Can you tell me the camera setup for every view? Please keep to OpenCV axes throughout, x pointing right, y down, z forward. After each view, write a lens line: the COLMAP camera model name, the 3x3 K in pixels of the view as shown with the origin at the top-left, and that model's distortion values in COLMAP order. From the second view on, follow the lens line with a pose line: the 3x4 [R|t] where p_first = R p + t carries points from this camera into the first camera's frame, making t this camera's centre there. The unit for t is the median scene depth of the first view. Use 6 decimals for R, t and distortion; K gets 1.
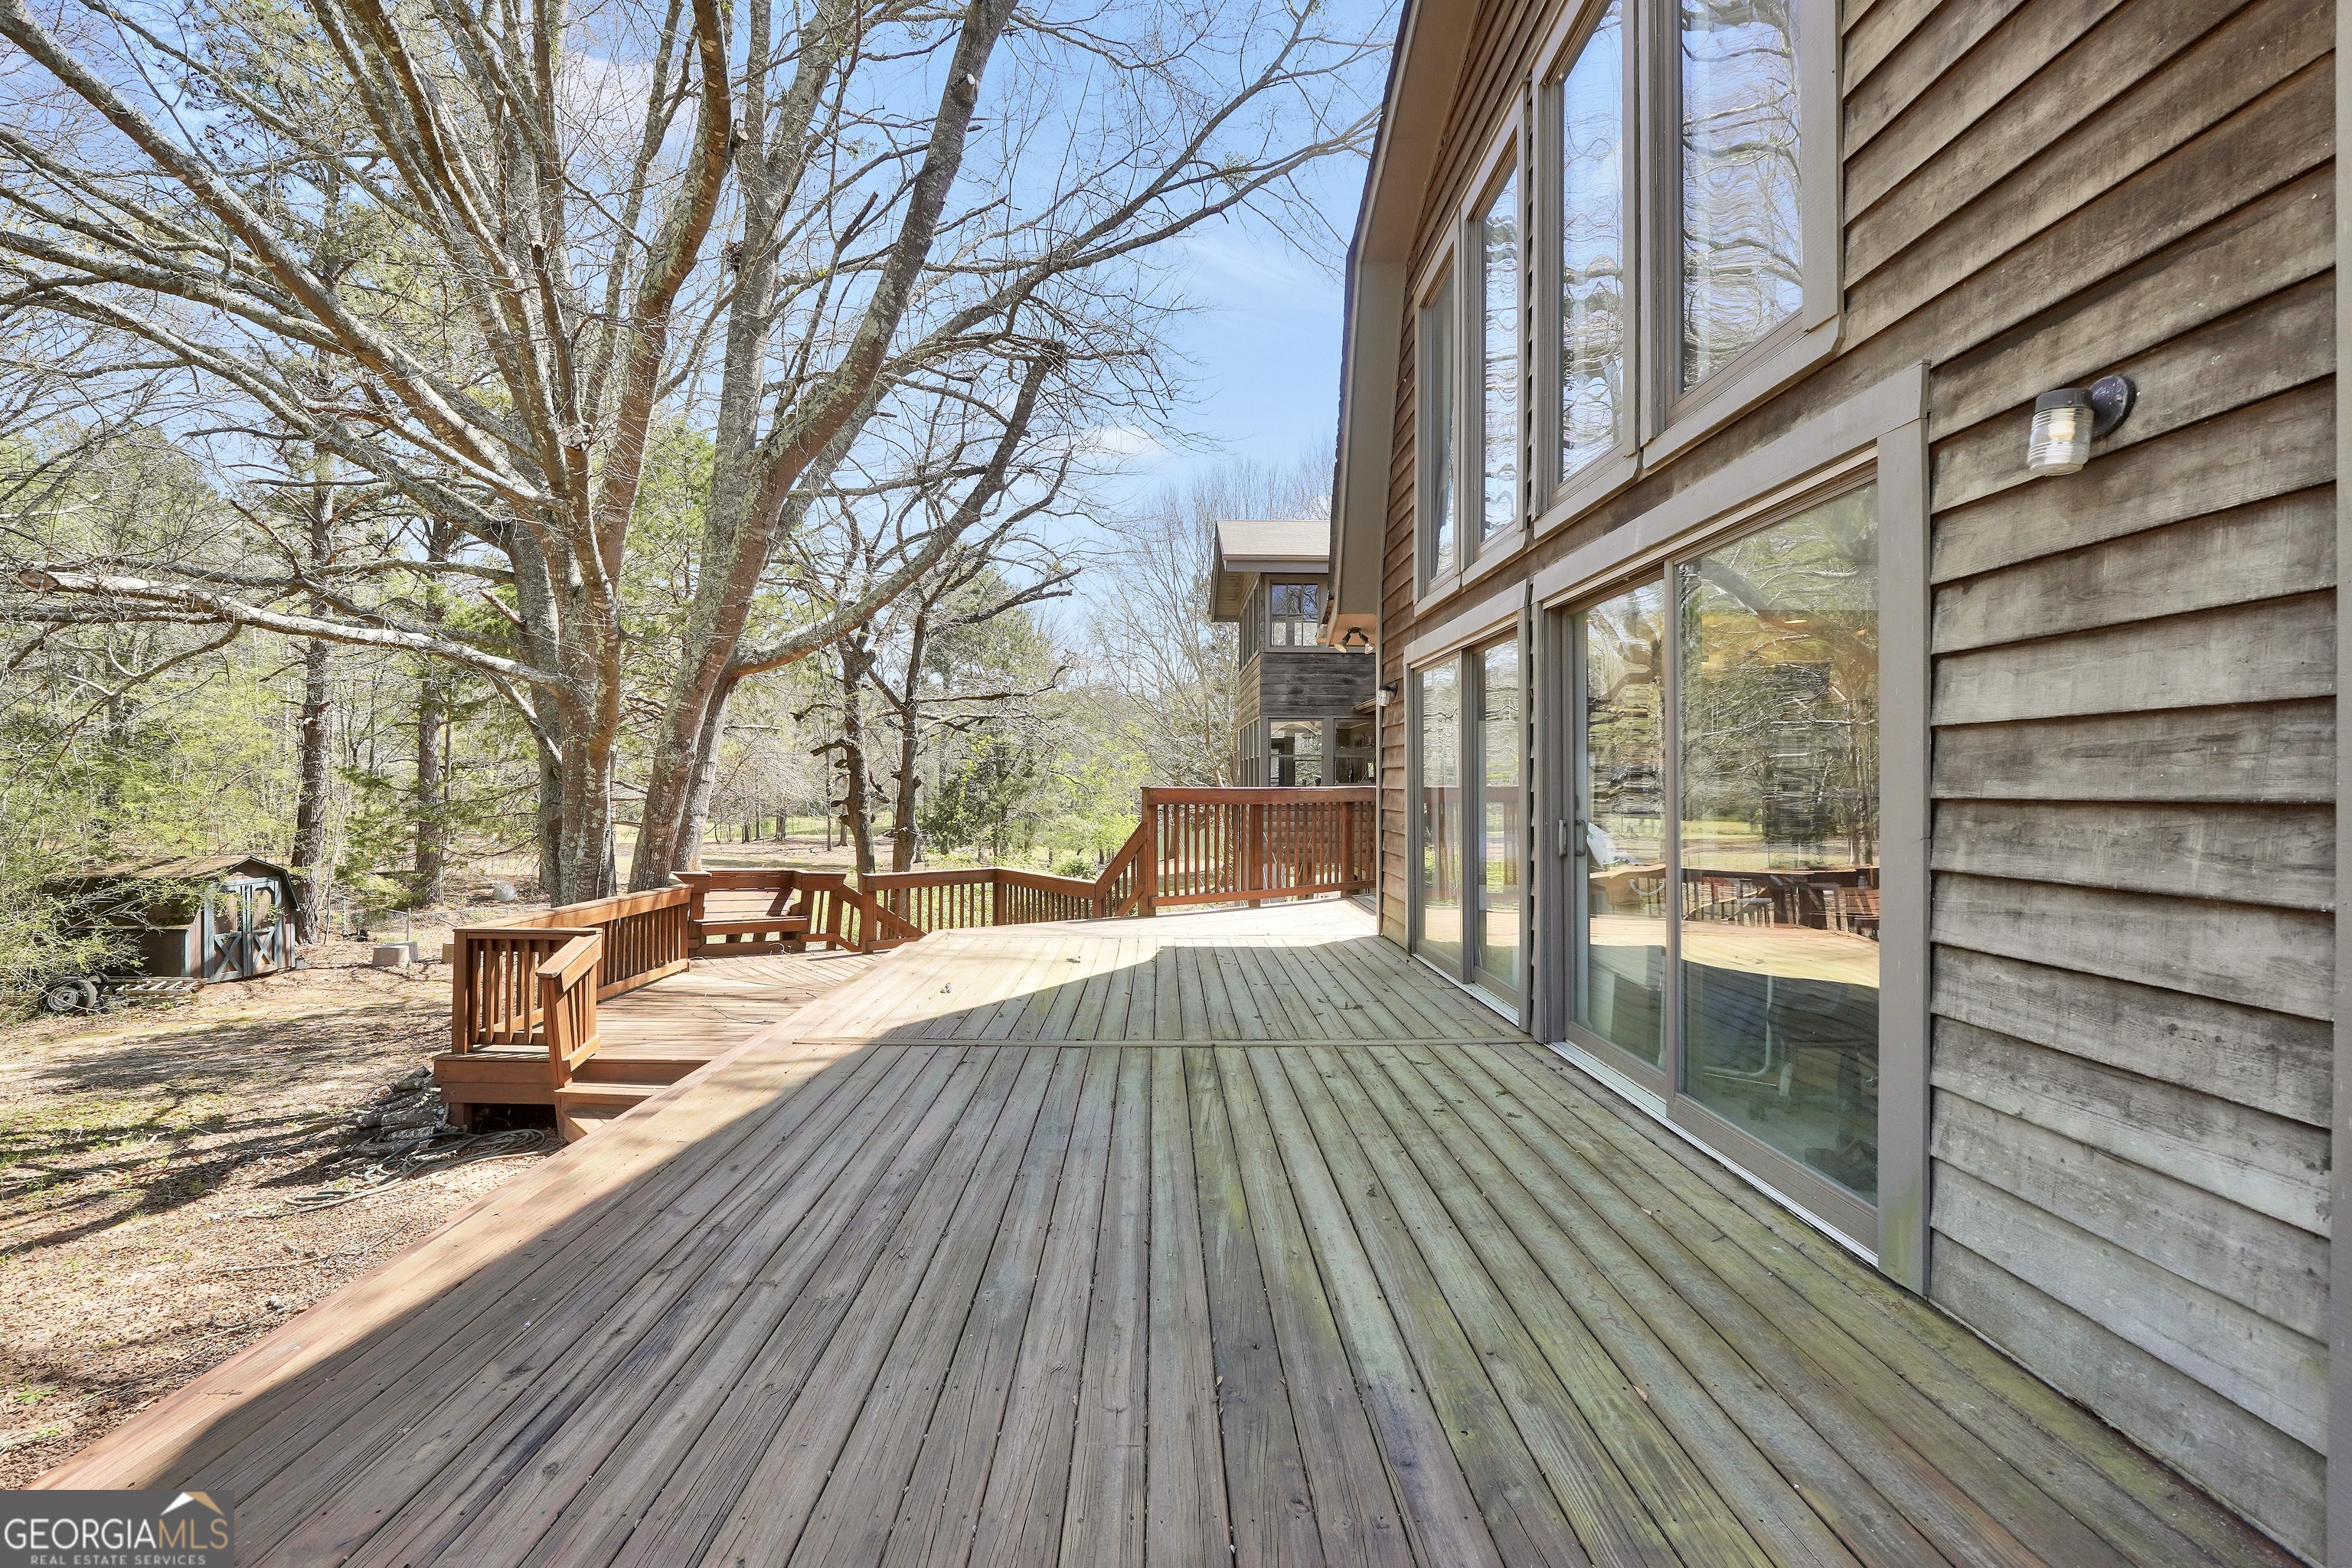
lens RADIAL K [[1083.7, 0, 1173.2], [0, 1083.7, 781.4], [0, 0, 1]] dist [-0.017317, 0.007181]
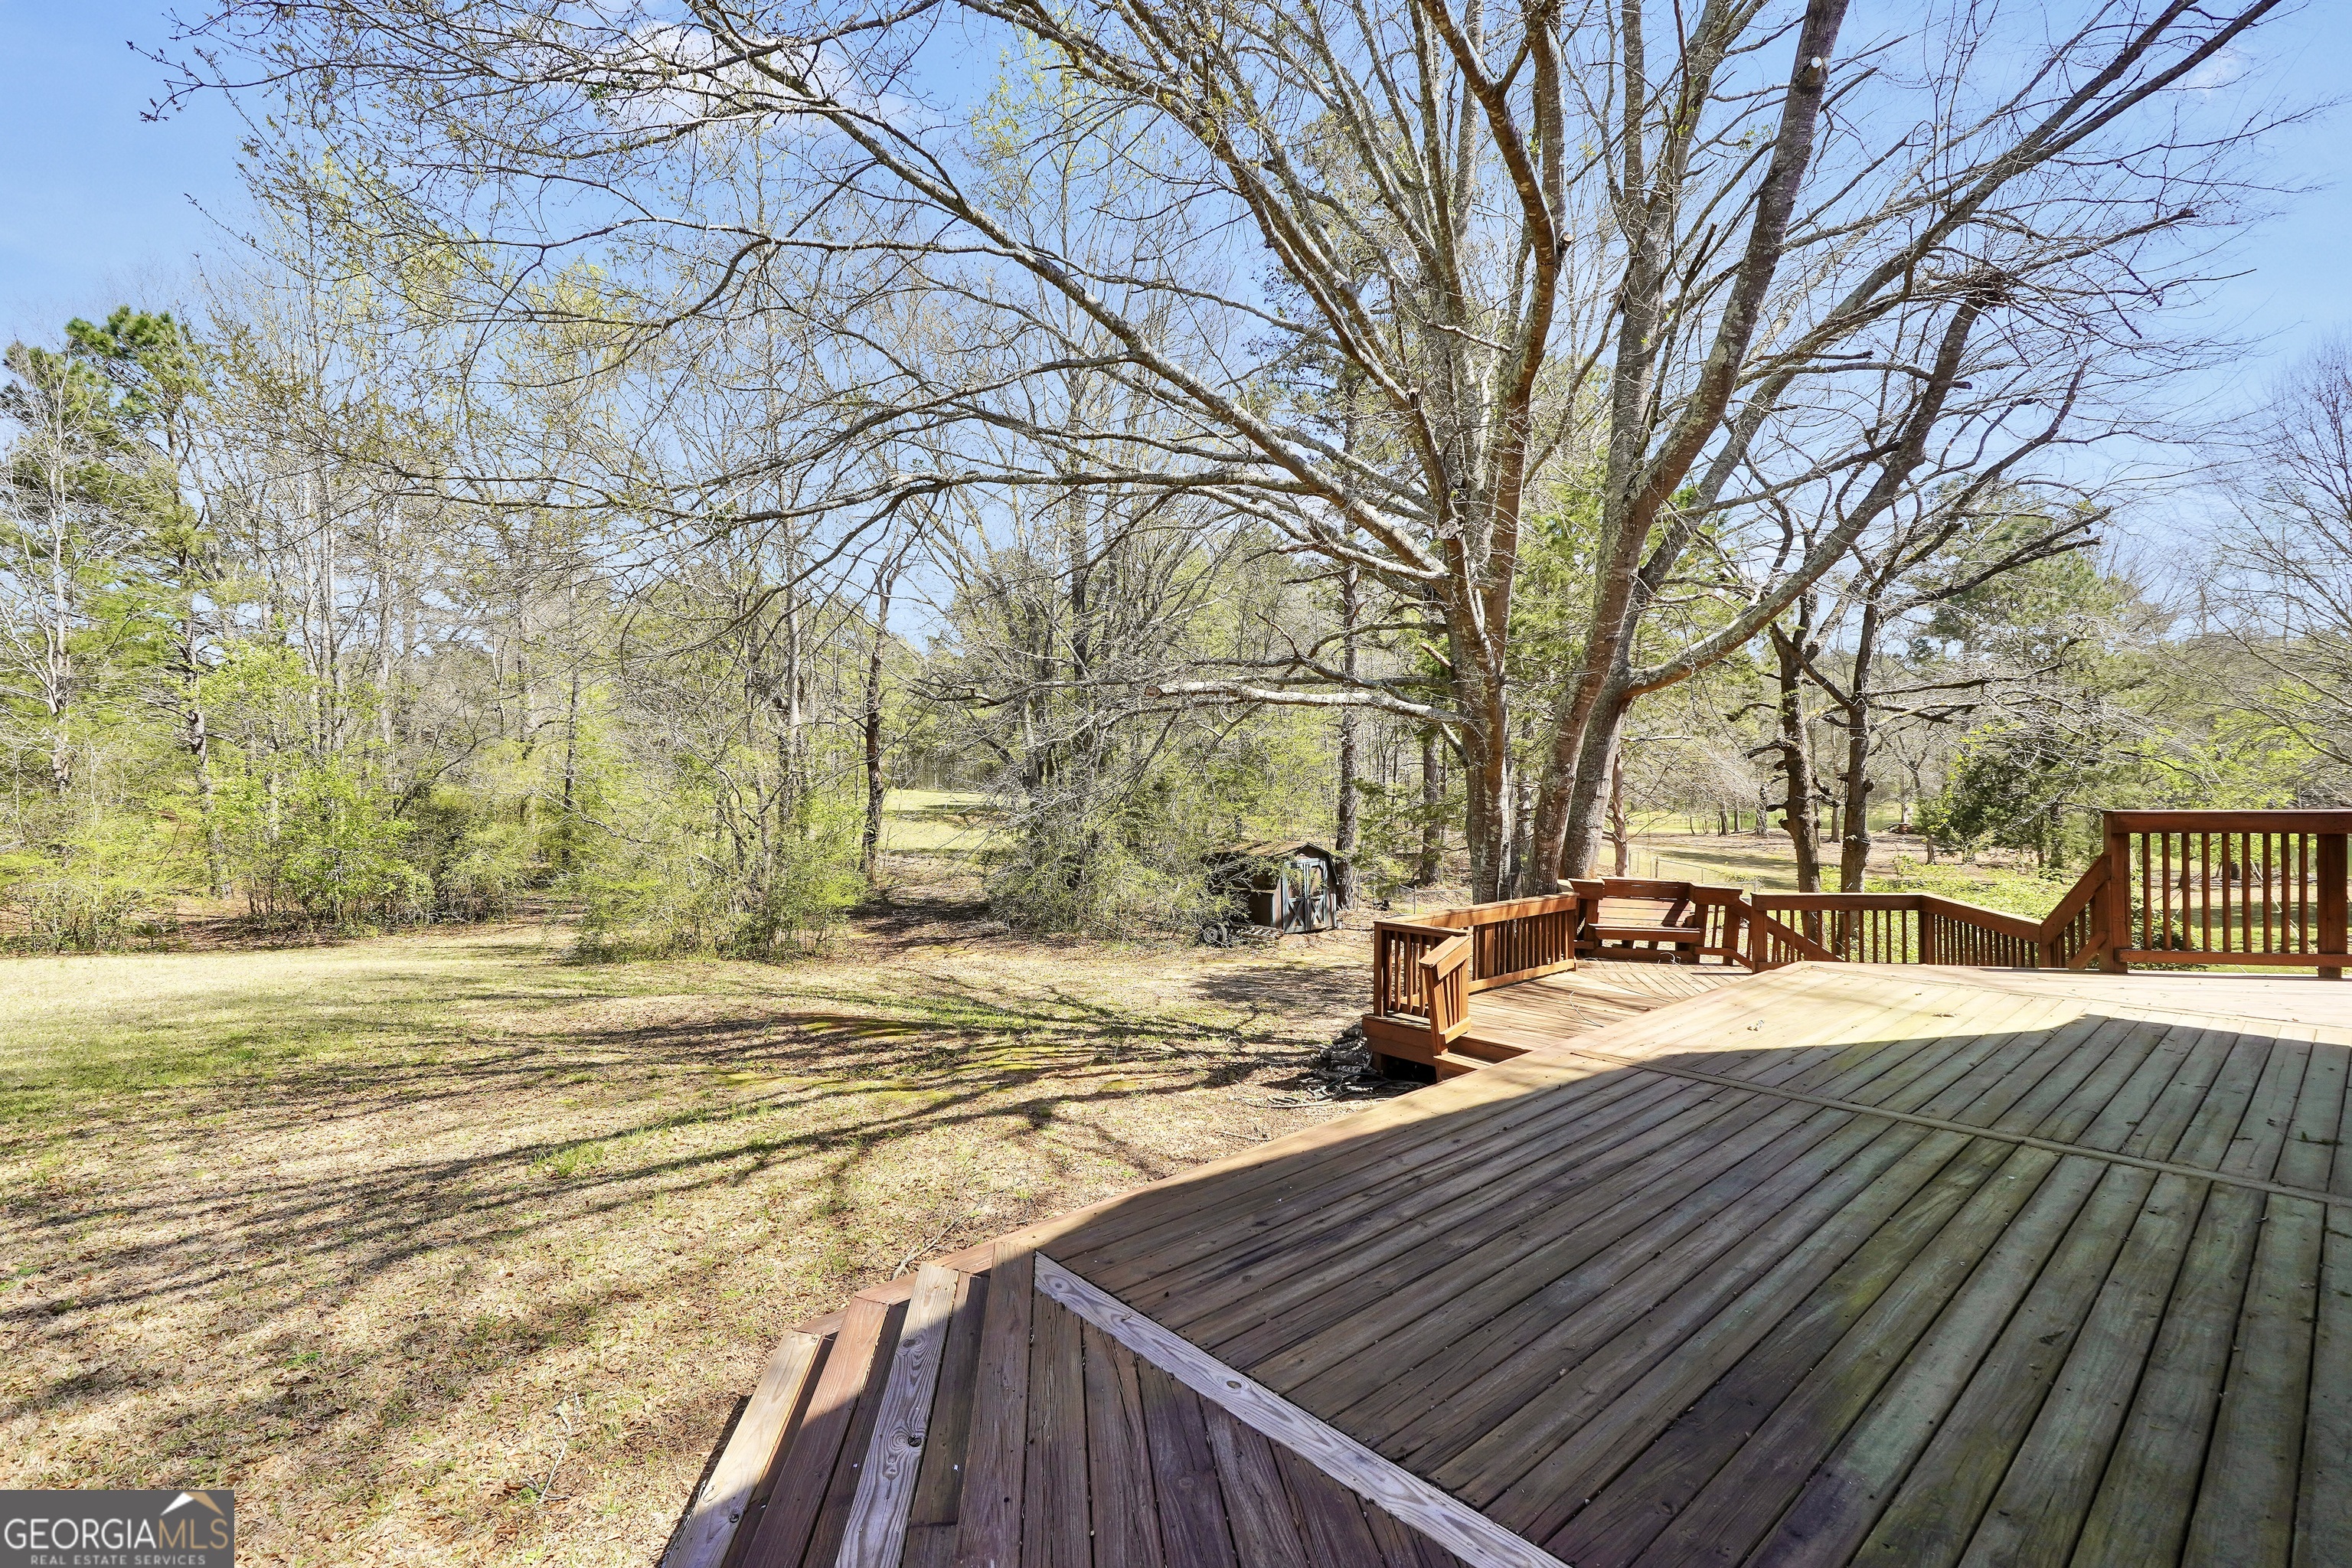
lens RADIAL K [[1083.7, 0, 1173.2], [0, 1083.7, 781.4], [0, 0, 1]] dist [-0.017317, 0.007181]
pose [[0.653724, -0.006696, -0.756703, 0.109120], [0.015499, 0.999870, 0.004542, -0.027147], [0.756574, -0.014697, 0.653743, -0.034418]]
